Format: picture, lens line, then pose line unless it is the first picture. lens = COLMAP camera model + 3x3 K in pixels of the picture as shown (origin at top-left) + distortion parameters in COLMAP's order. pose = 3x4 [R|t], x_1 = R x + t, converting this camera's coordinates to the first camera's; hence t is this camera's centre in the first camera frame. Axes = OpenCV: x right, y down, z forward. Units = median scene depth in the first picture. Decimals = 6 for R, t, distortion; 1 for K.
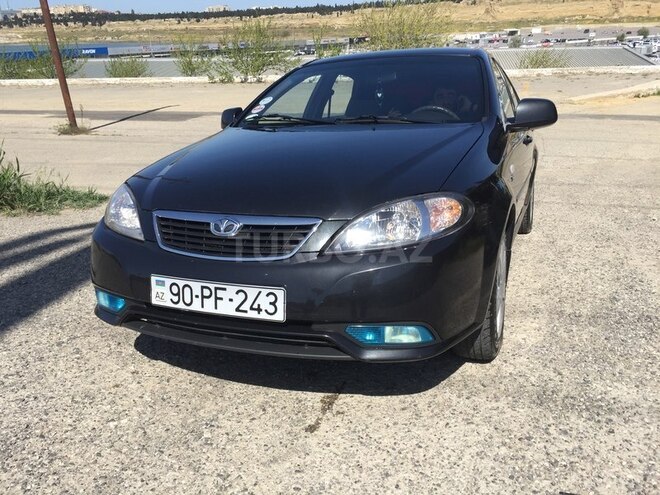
lens RADIAL K [[561.7, 0, 330.0], [0, 561.7, 247.5], [0, 0, 1]] dist [0.071252, -0.097601]
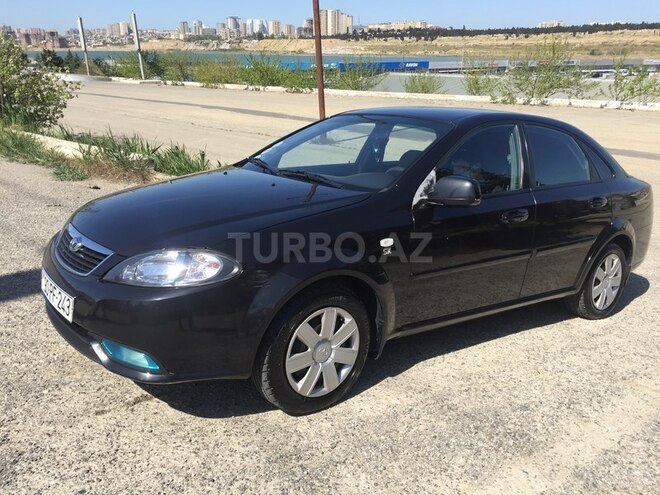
lens RADIAL K [[561.7, 0, 330.0], [0, 561.7, 247.5], [0, 0, 1]] dist [0.071252, -0.097601]
pose [[0.864453, 0.189541, -0.465613, 0.958134], [-0.200552, 0.979329, 0.026320, -0.183559], [0.460977, 0.070627, 0.884597, 0.086532]]
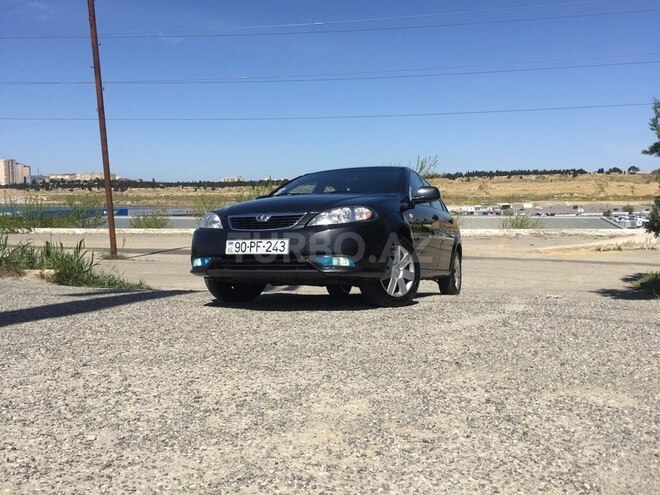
lens RADIAL K [[561.7, 0, 330.0], [0, 561.7, 247.5], [0, 0, 1]] dist [0.071252, -0.097601]
pose [[0.999636, 0.026010, -0.007216, 0.093439], [-0.026990, 0.960107, -0.278328, 0.672378], [-0.000311, 0.278421, 0.960459, -1.063086]]
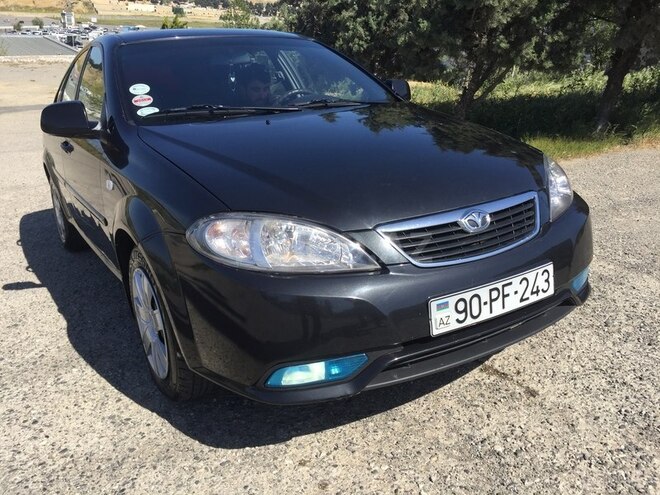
lens RADIAL K [[561.7, 0, 330.0], [0, 561.7, 247.5], [0, 0, 1]] dist [0.071252, -0.097601]
pose [[0.599456, -0.245290, 0.761895, -1.016365], [0.232932, 0.964147, 0.127135, -0.163507], [-0.765764, 0.101258, 0.635100, 0.607026]]
